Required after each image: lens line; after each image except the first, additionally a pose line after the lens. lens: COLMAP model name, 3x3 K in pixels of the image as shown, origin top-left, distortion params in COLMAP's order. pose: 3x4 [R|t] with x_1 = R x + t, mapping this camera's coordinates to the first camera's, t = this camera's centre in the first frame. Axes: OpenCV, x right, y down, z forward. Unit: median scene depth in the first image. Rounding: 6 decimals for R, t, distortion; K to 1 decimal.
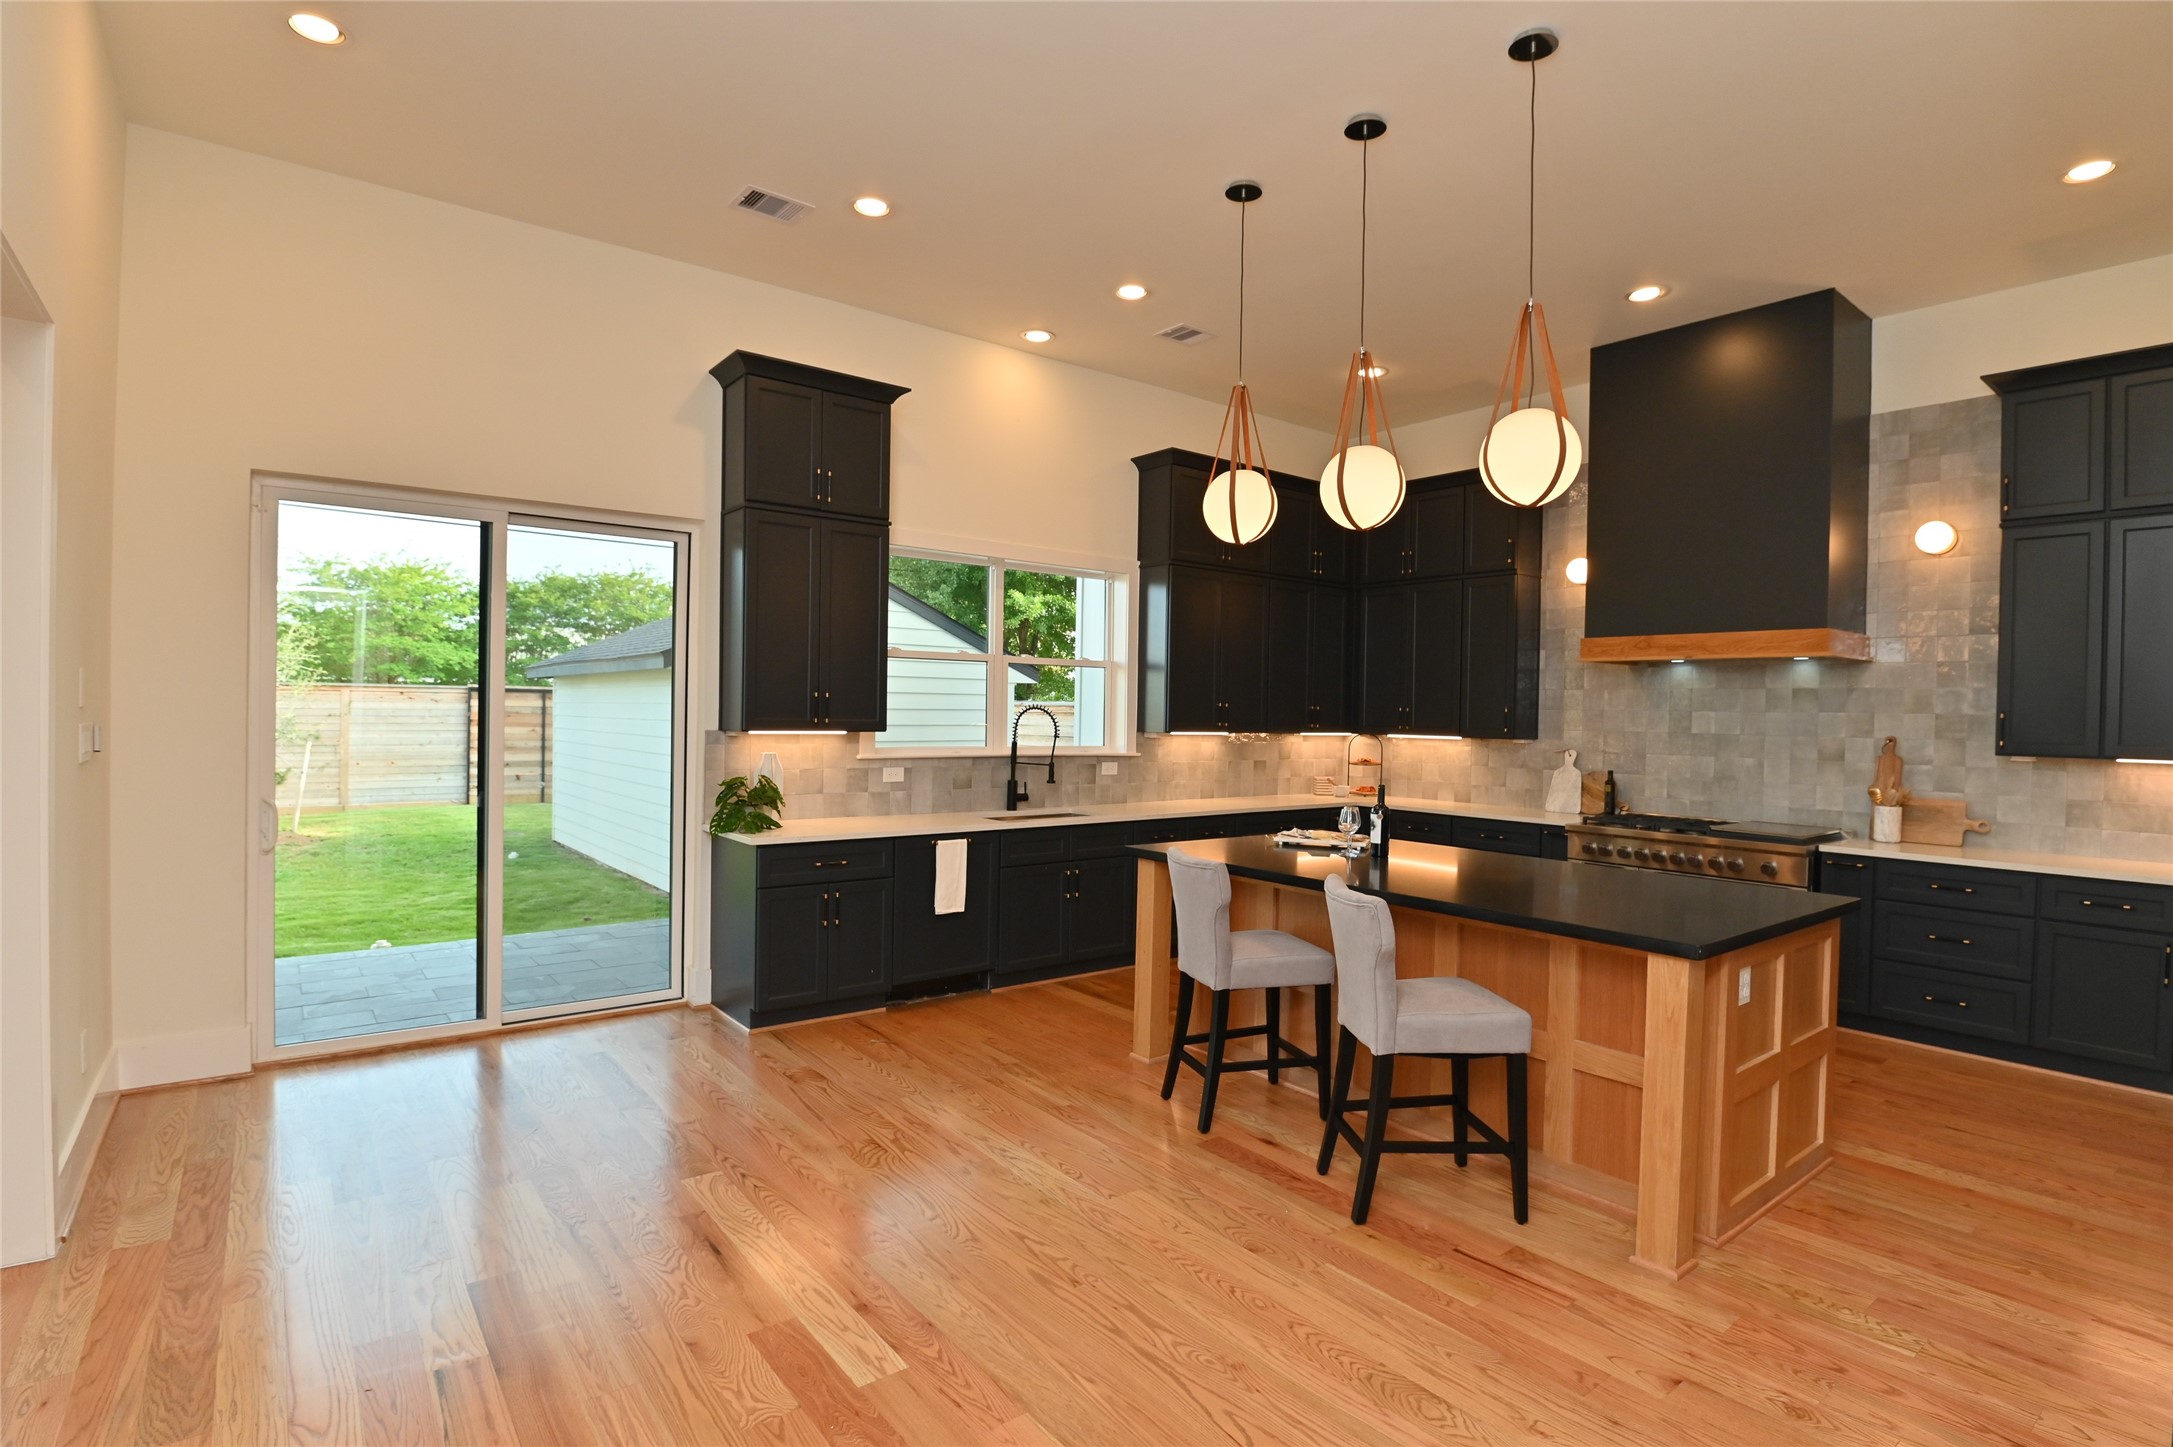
lens RADIAL K [[1066.7, 0, 1099.9], [0, 1066.7, 727.0], [0, 0, 1]] dist [-0.022049, -0.005475]
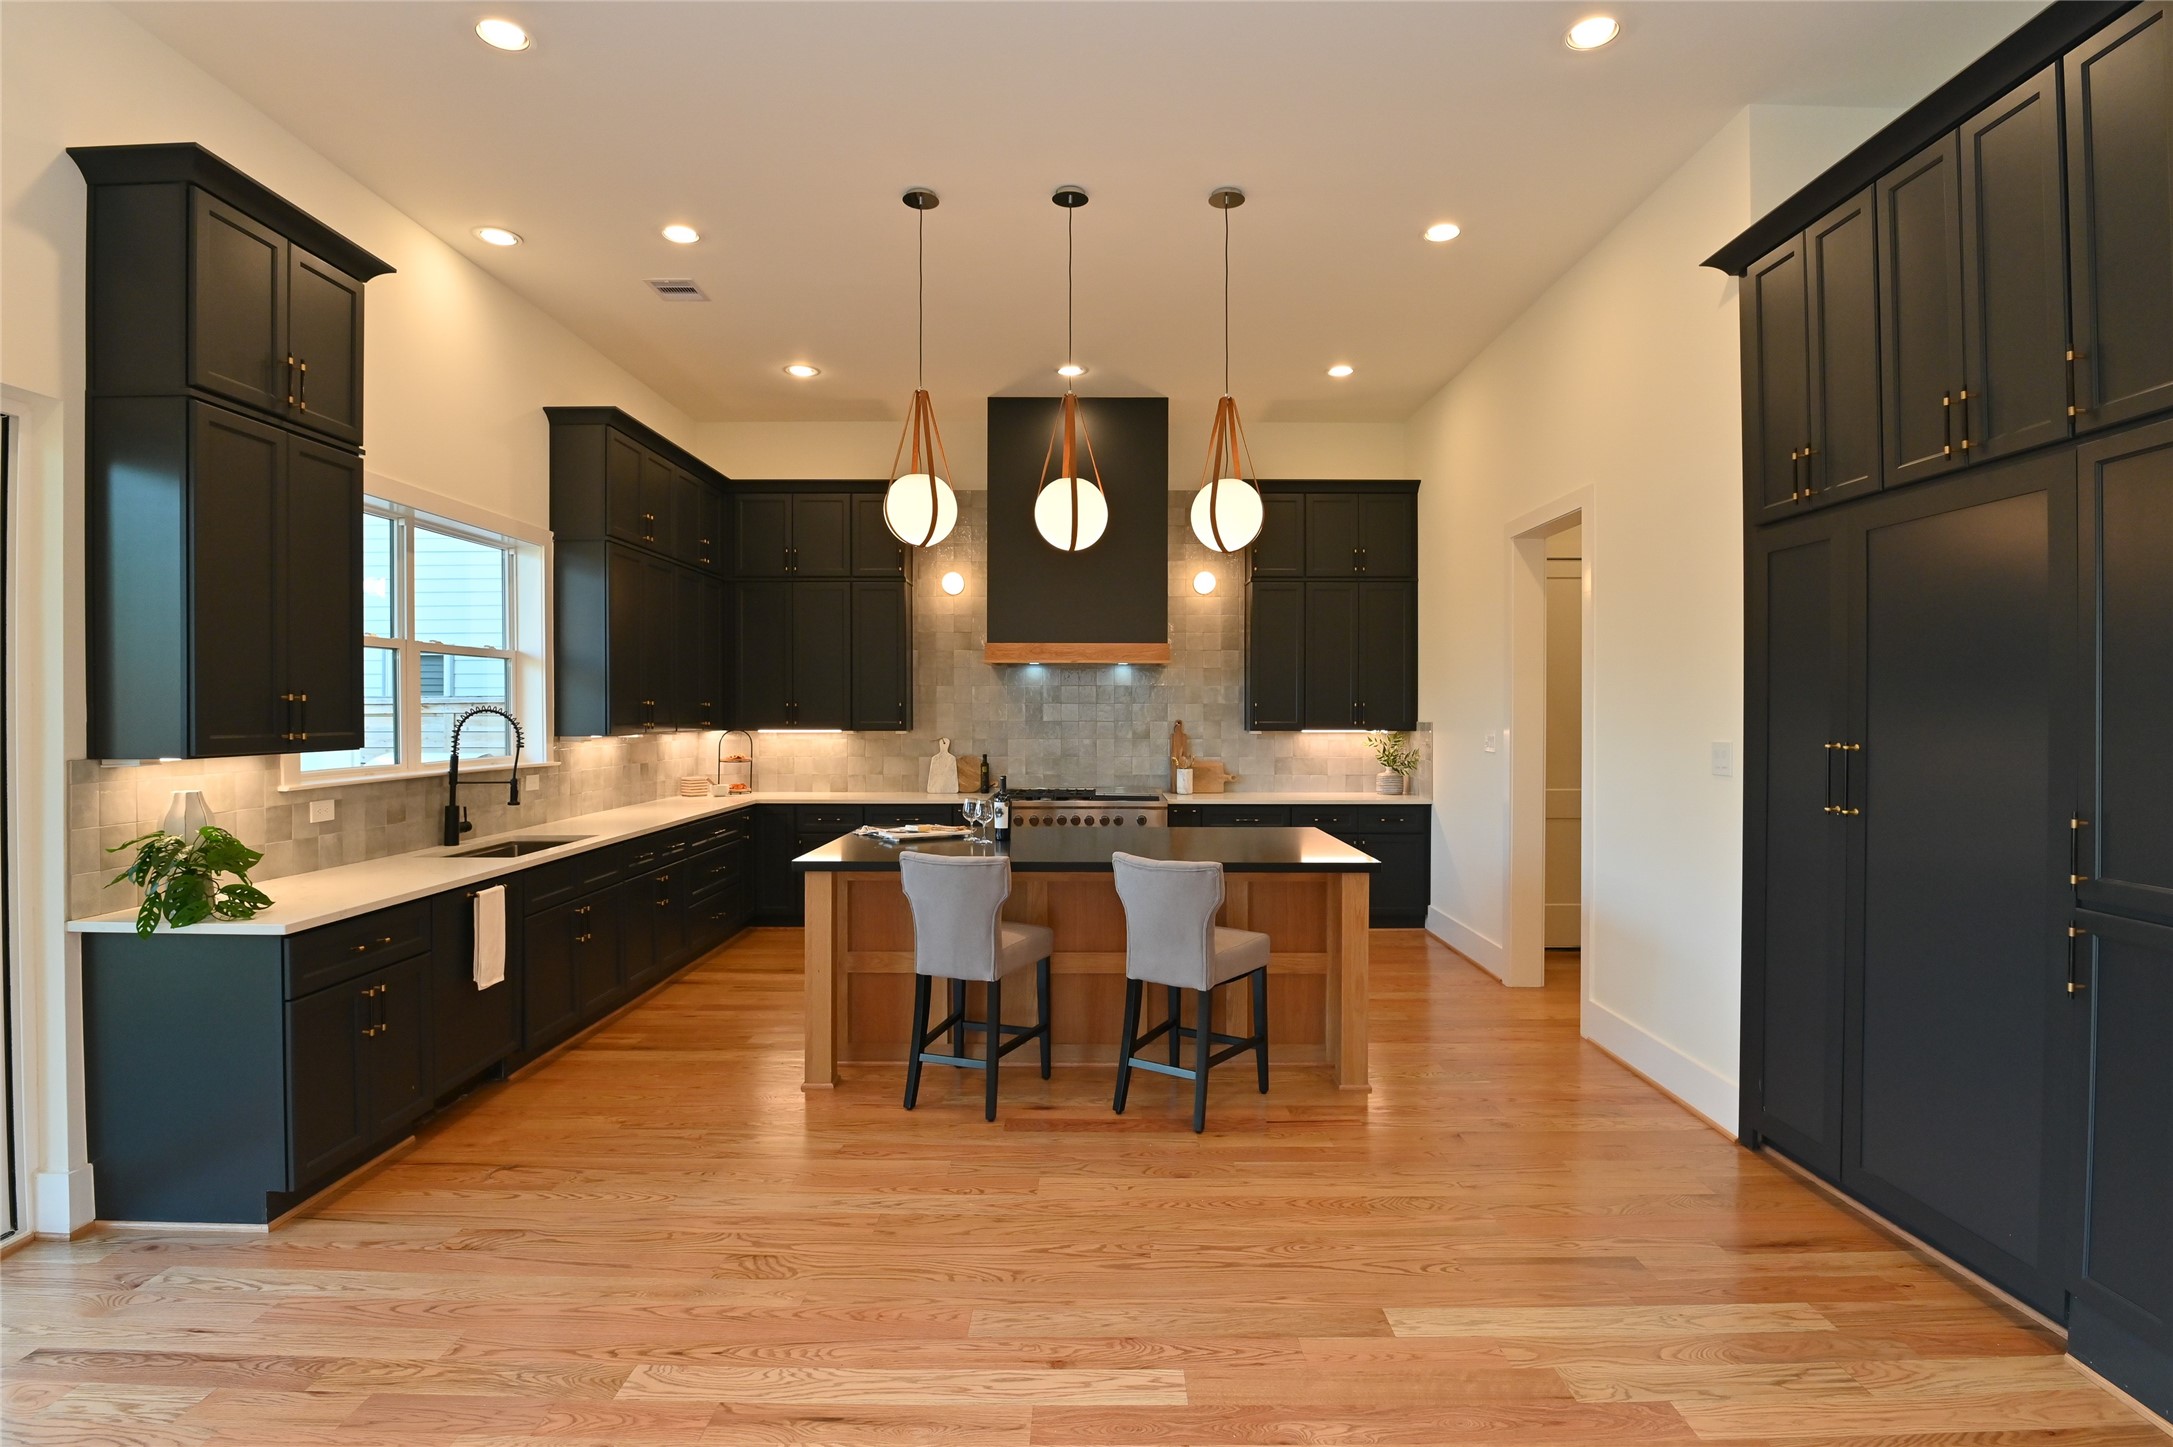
lens RADIAL K [[1066.7, 0, 1104.7], [0, 1066.7, 716.9], [0, 0, 1]] dist [-0.022049, -0.005475]
pose [[0.613990, -0.022621, 0.788990, -0.432871], [0.021969, 0.999692, 0.011565, -0.013433], [-0.789008, 0.010232, 0.614297, 0.185431]]
